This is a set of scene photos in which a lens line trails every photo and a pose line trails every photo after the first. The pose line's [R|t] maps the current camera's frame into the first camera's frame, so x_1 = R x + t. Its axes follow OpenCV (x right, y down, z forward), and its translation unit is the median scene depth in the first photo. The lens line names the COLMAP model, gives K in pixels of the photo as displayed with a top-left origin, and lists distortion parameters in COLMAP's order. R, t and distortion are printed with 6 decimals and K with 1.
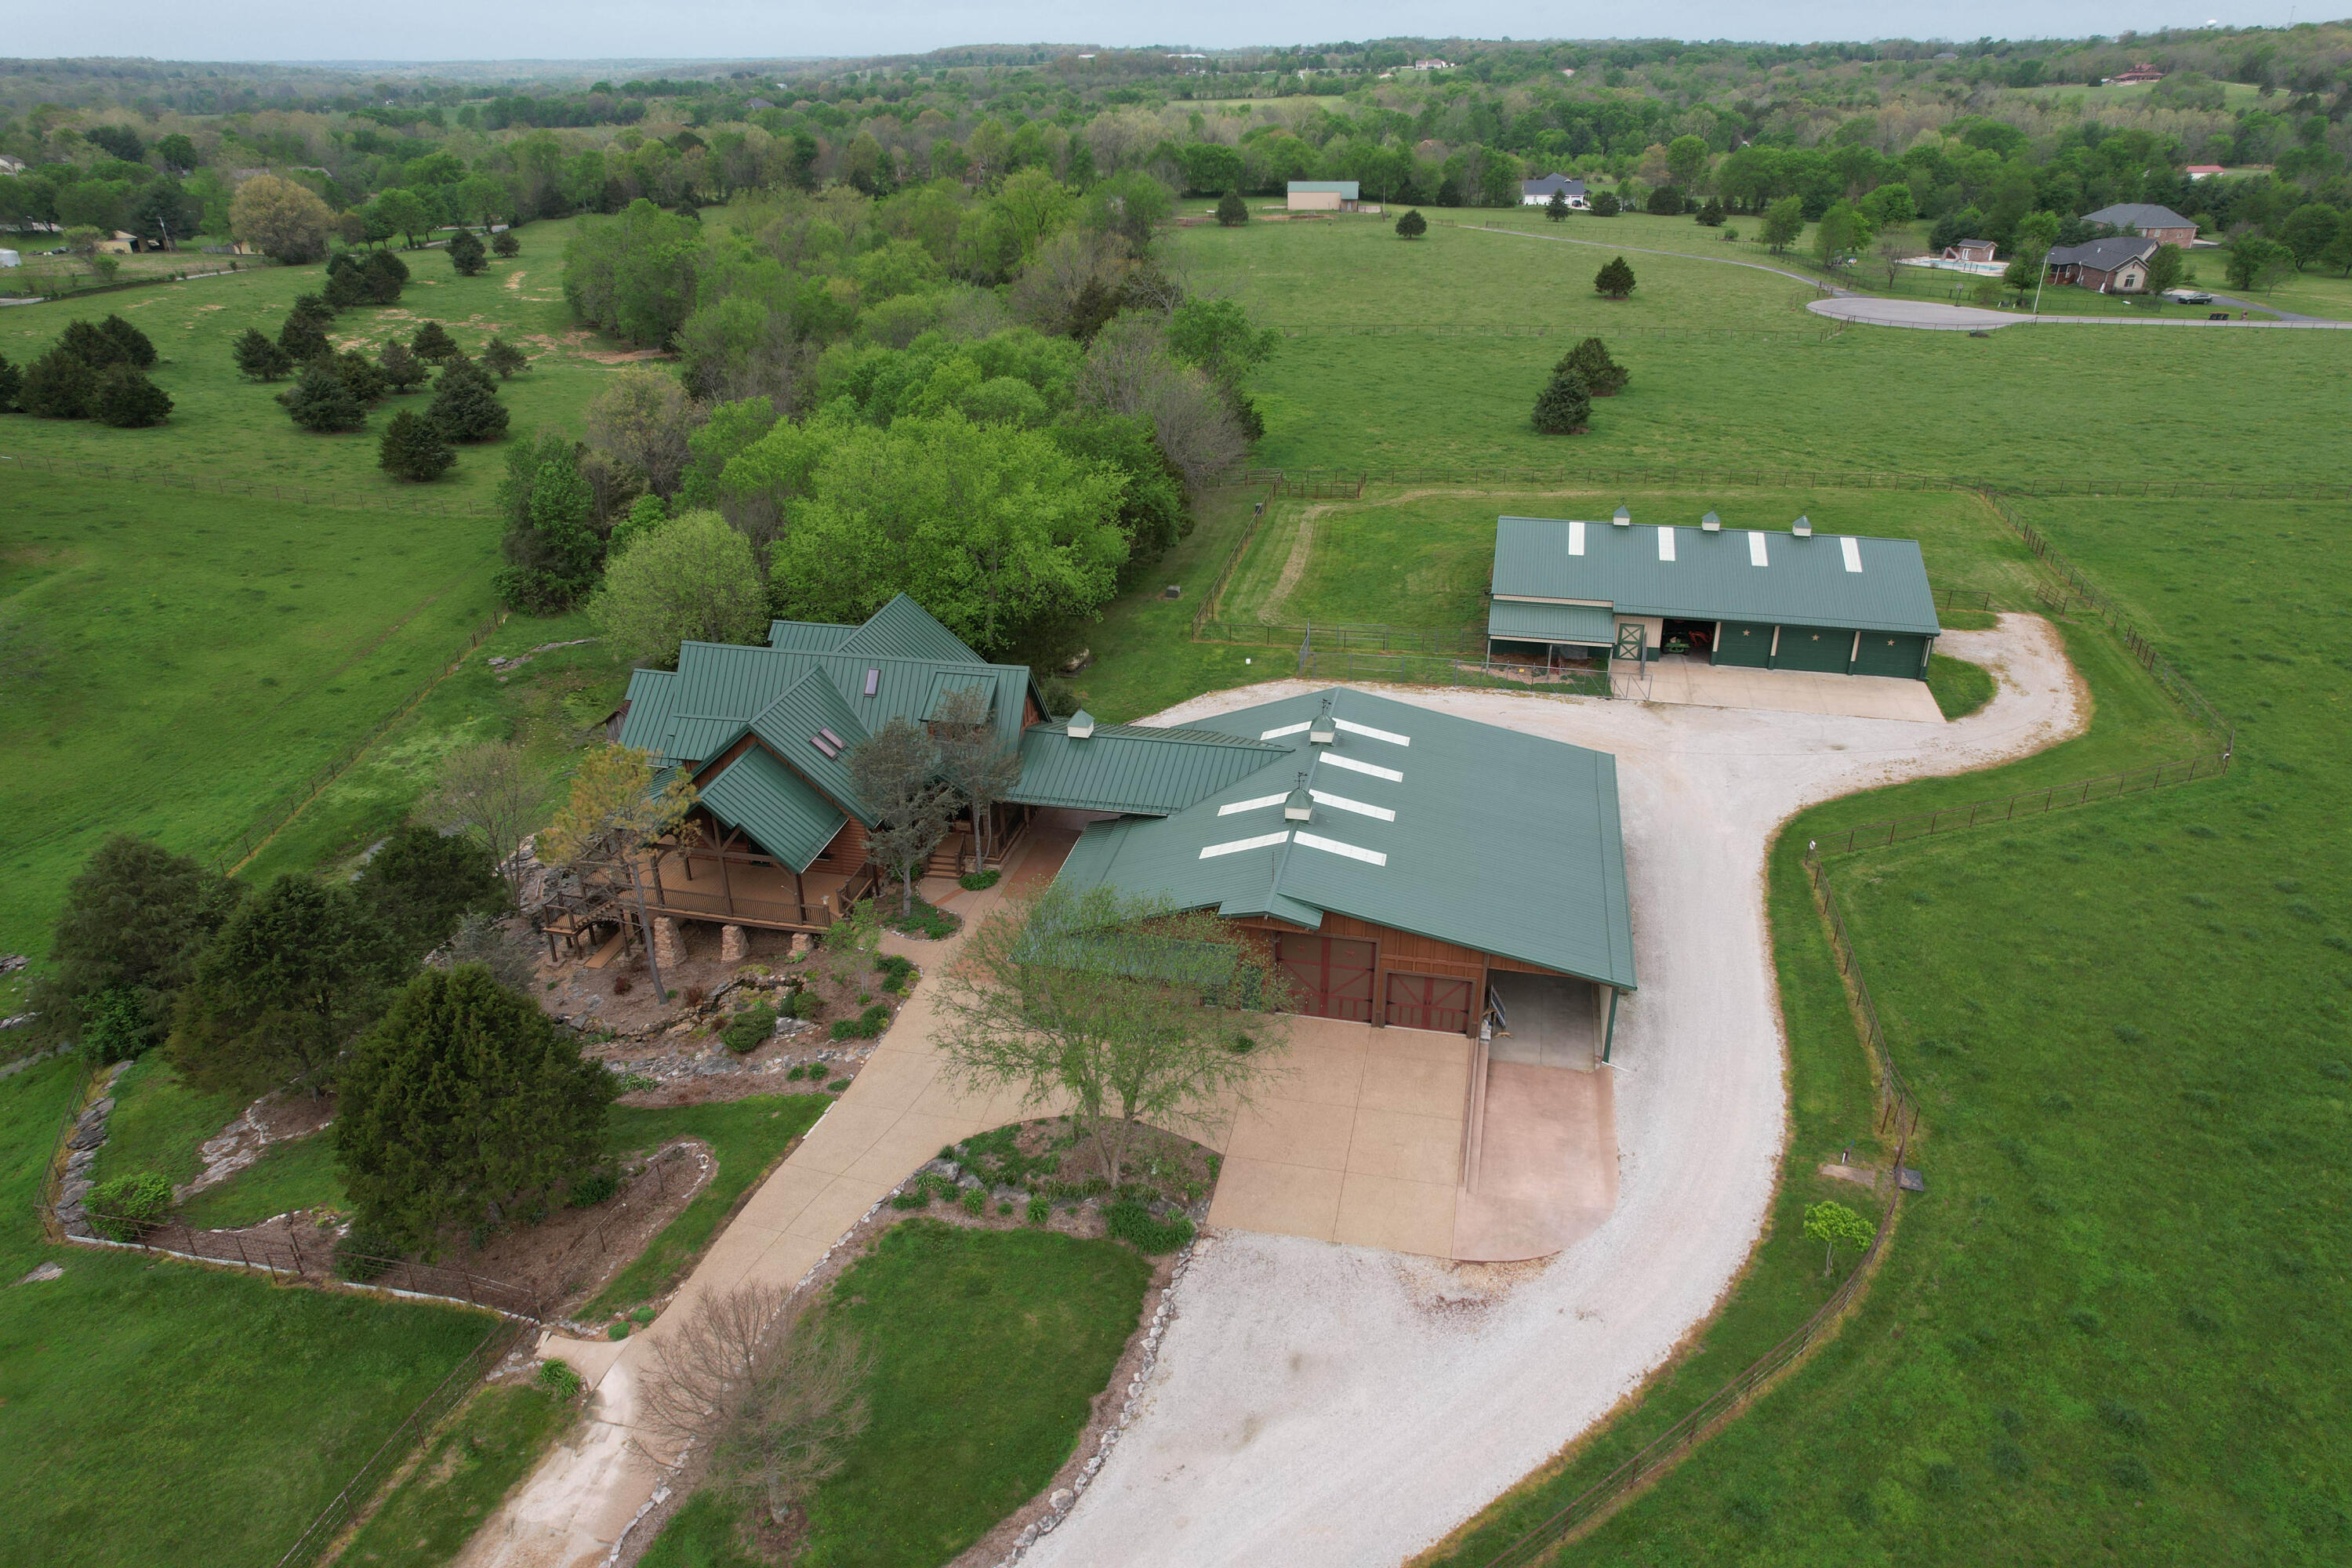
lens RADIAL K [[1506.7, 0, 1183.5], [0, 1506.7, 774.5], [0, 0, 1]] dist [-0.089242, 0.085127]
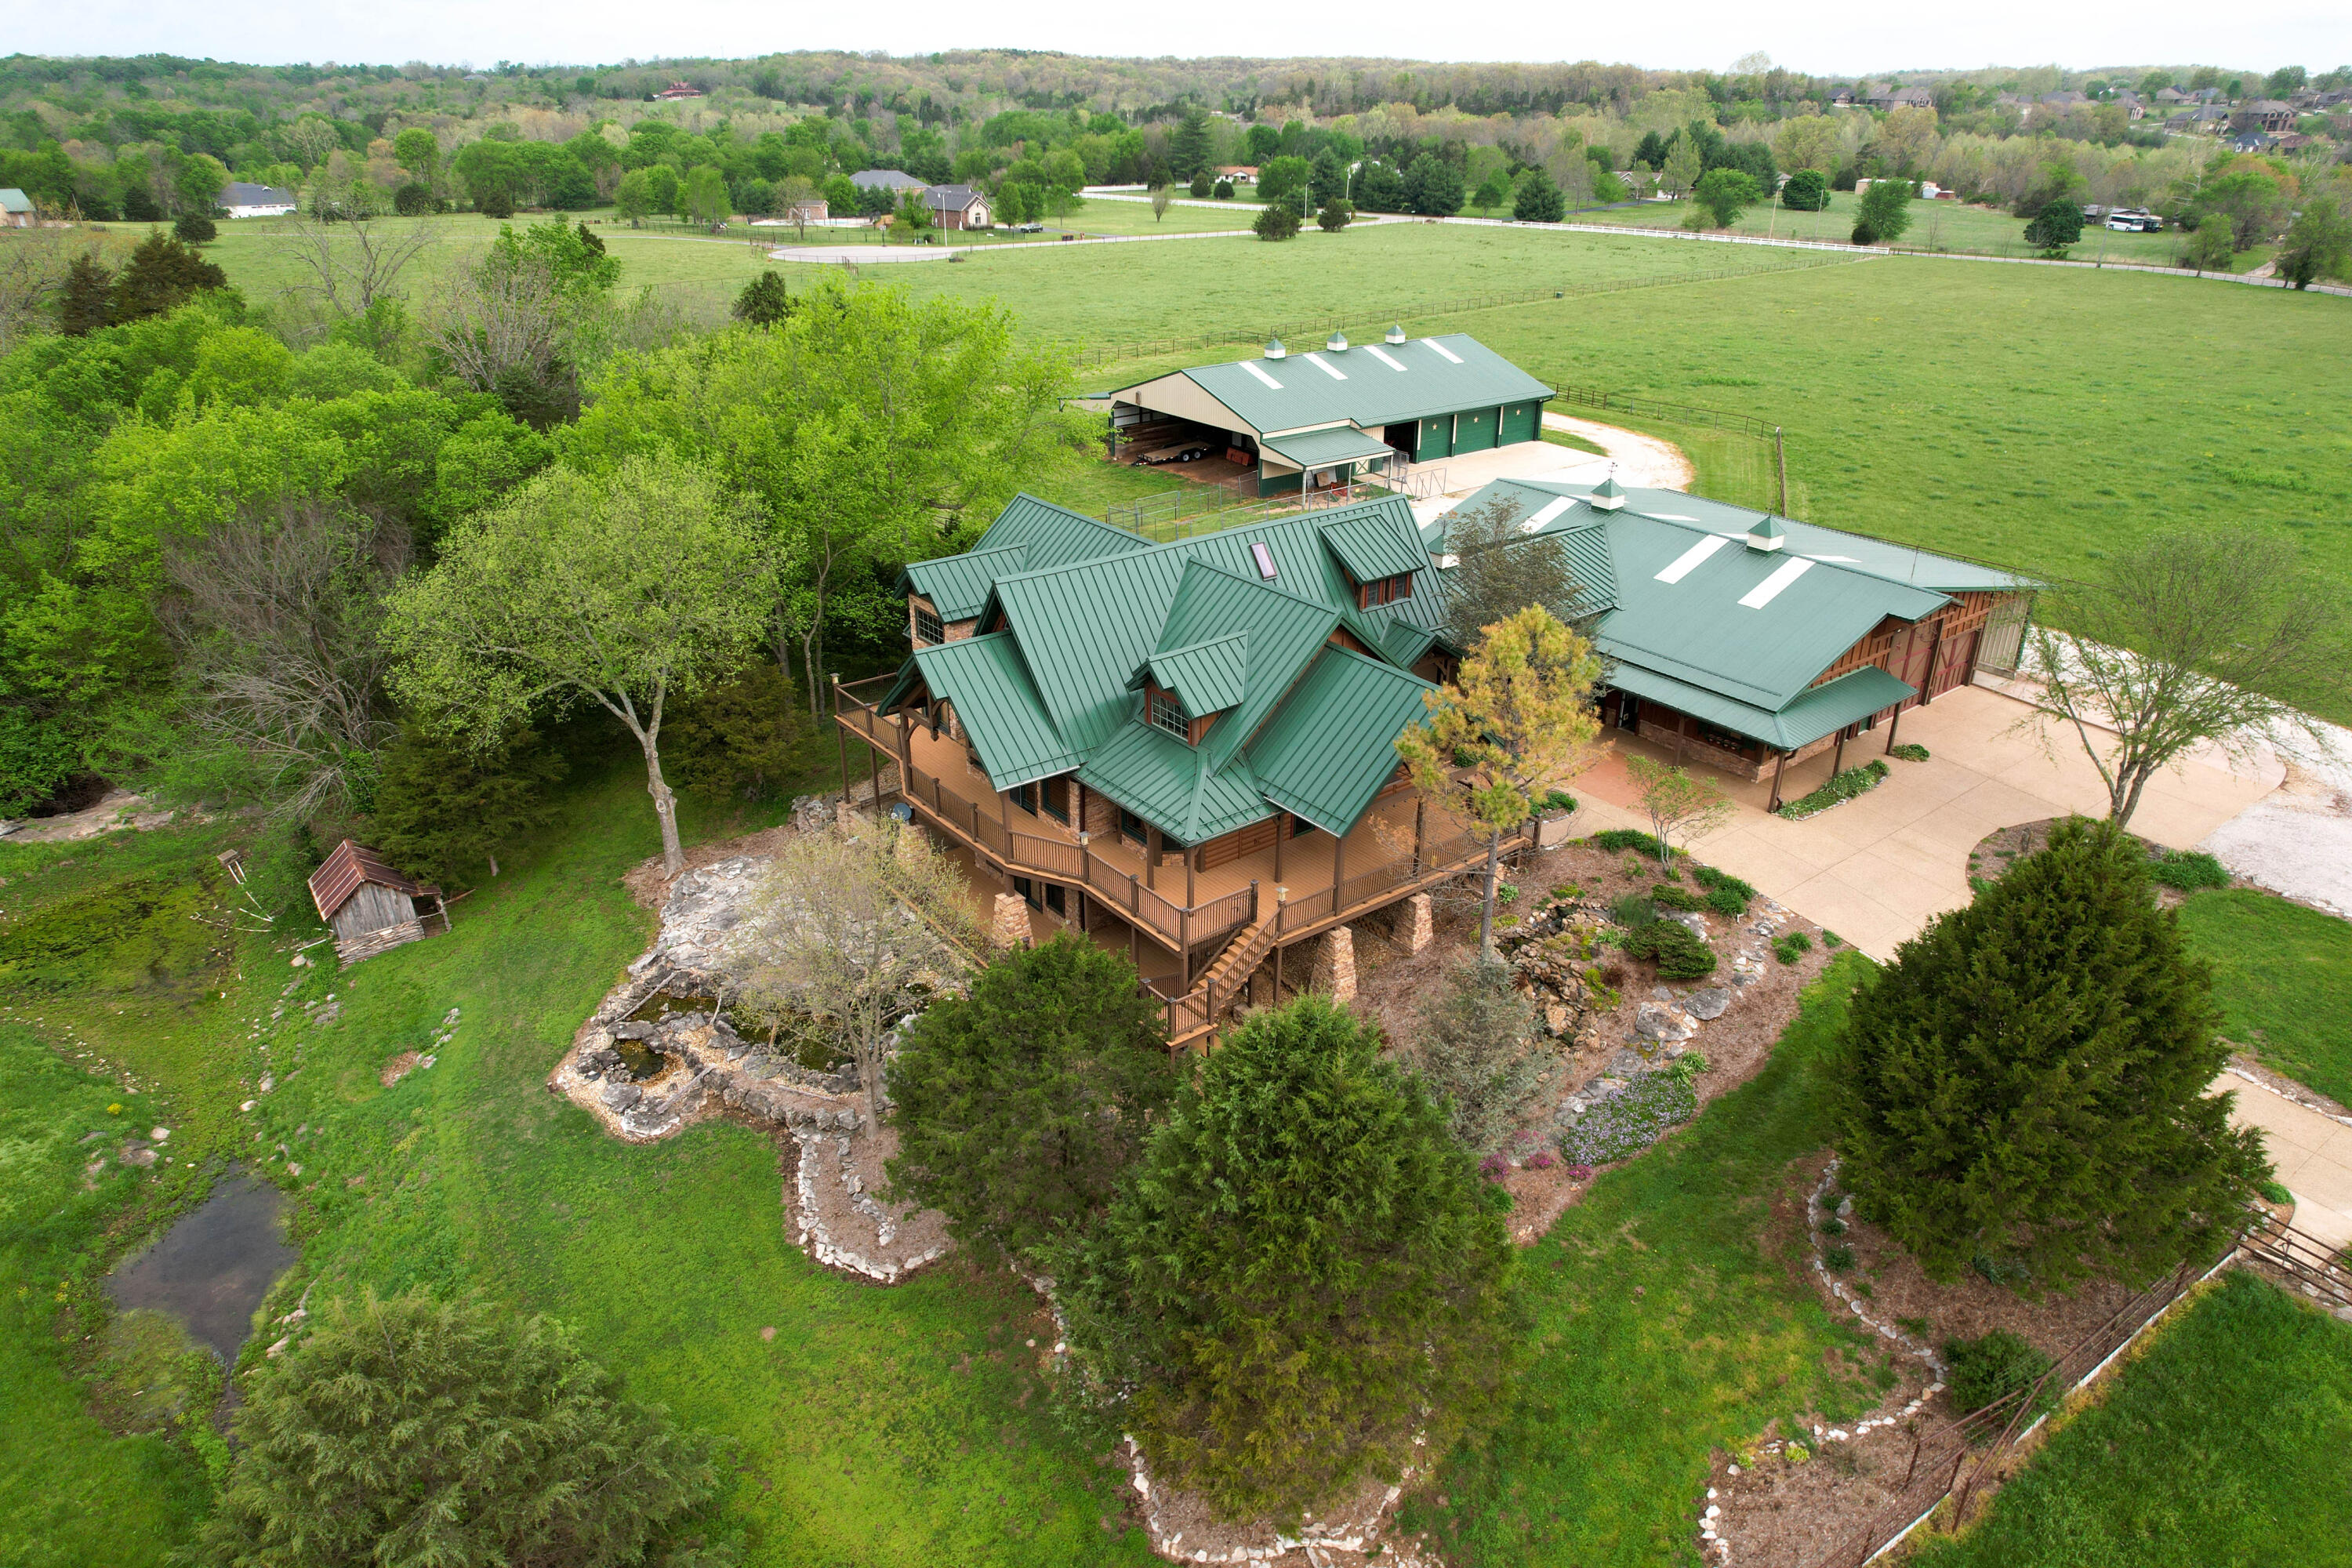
lens RADIAL K [[1506.7, 0, 1183.5], [0, 1506.7, 774.5], [0, 0, 1]] dist [-0.089242, 0.085127]
pose [[0.635342, -0.312500, 0.706176, -0.586501], [0.326194, 0.937477, 0.121382, -0.048995], [-0.699956, 0.153231, 0.697554, 0.406418]]
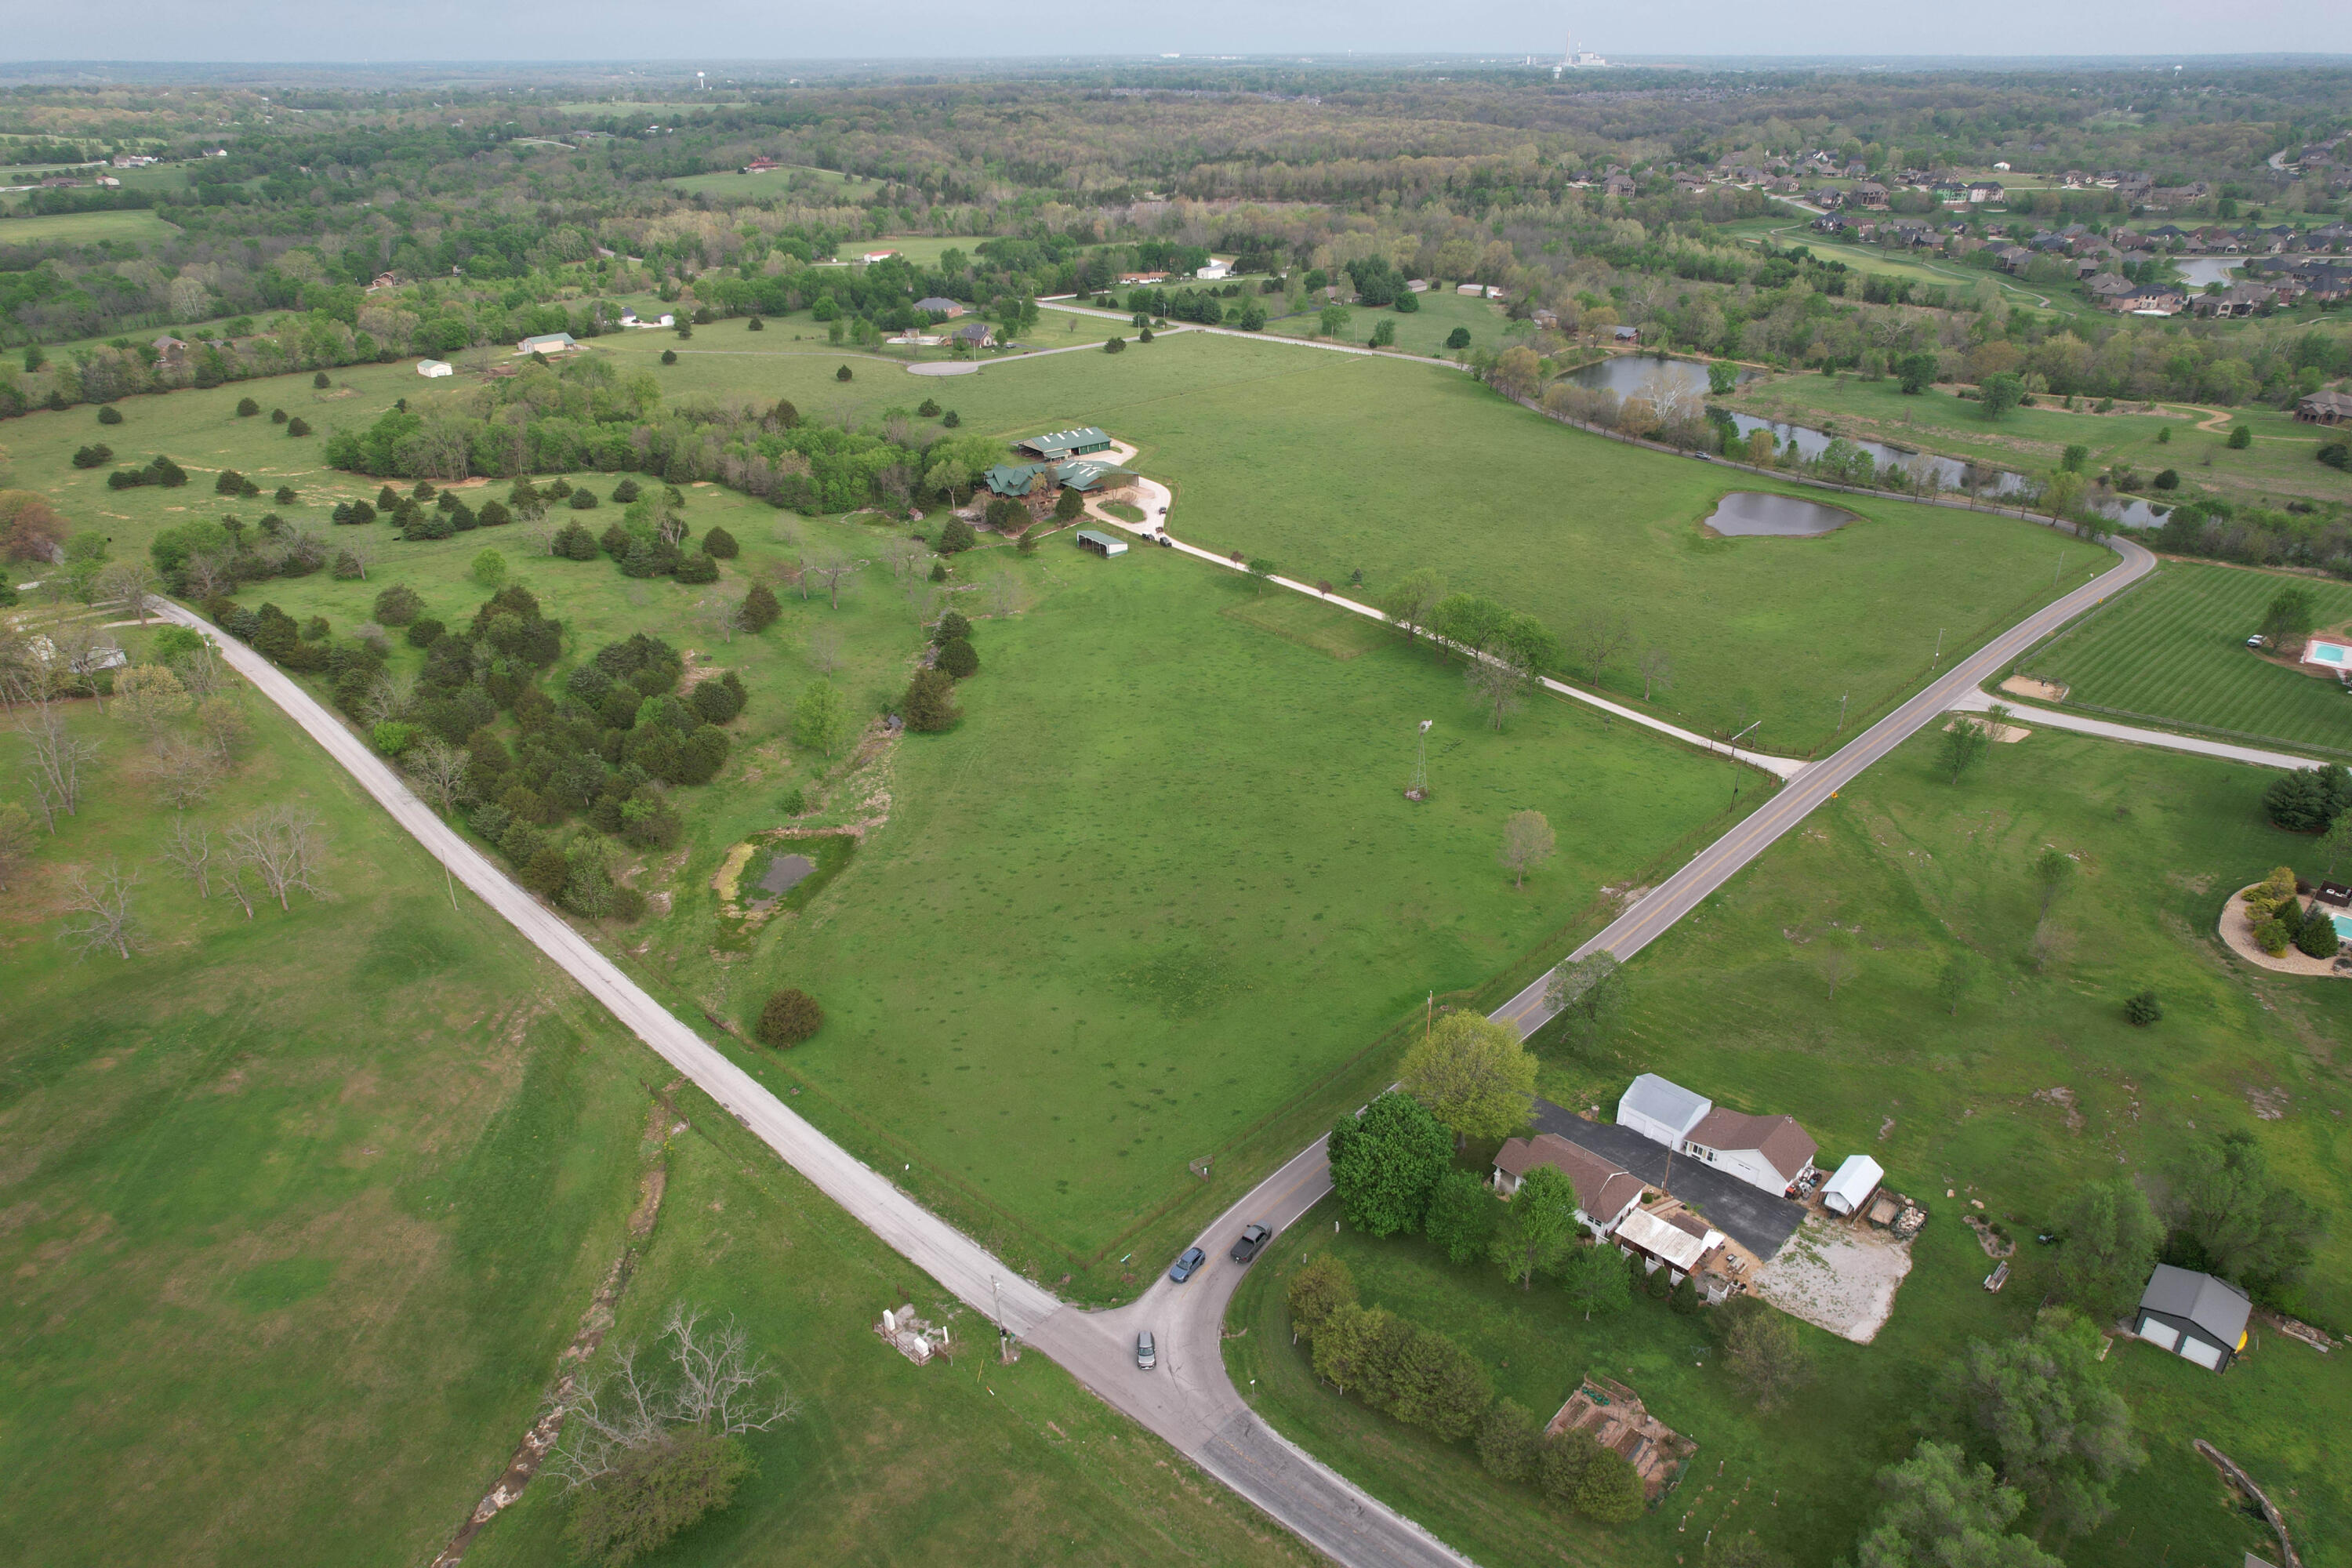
lens RADIAL K [[1506.7, 0, 1183.5], [0, 1506.7, 774.5], [0, 0, 1]] dist [-0.089242, 0.085127]
pose [[0.636696, -0.334586, 0.694744, -3.530115], [0.334385, 0.931642, 0.142230, 0.352929], [-0.694841, 0.141755, 0.705054, -2.884871]]
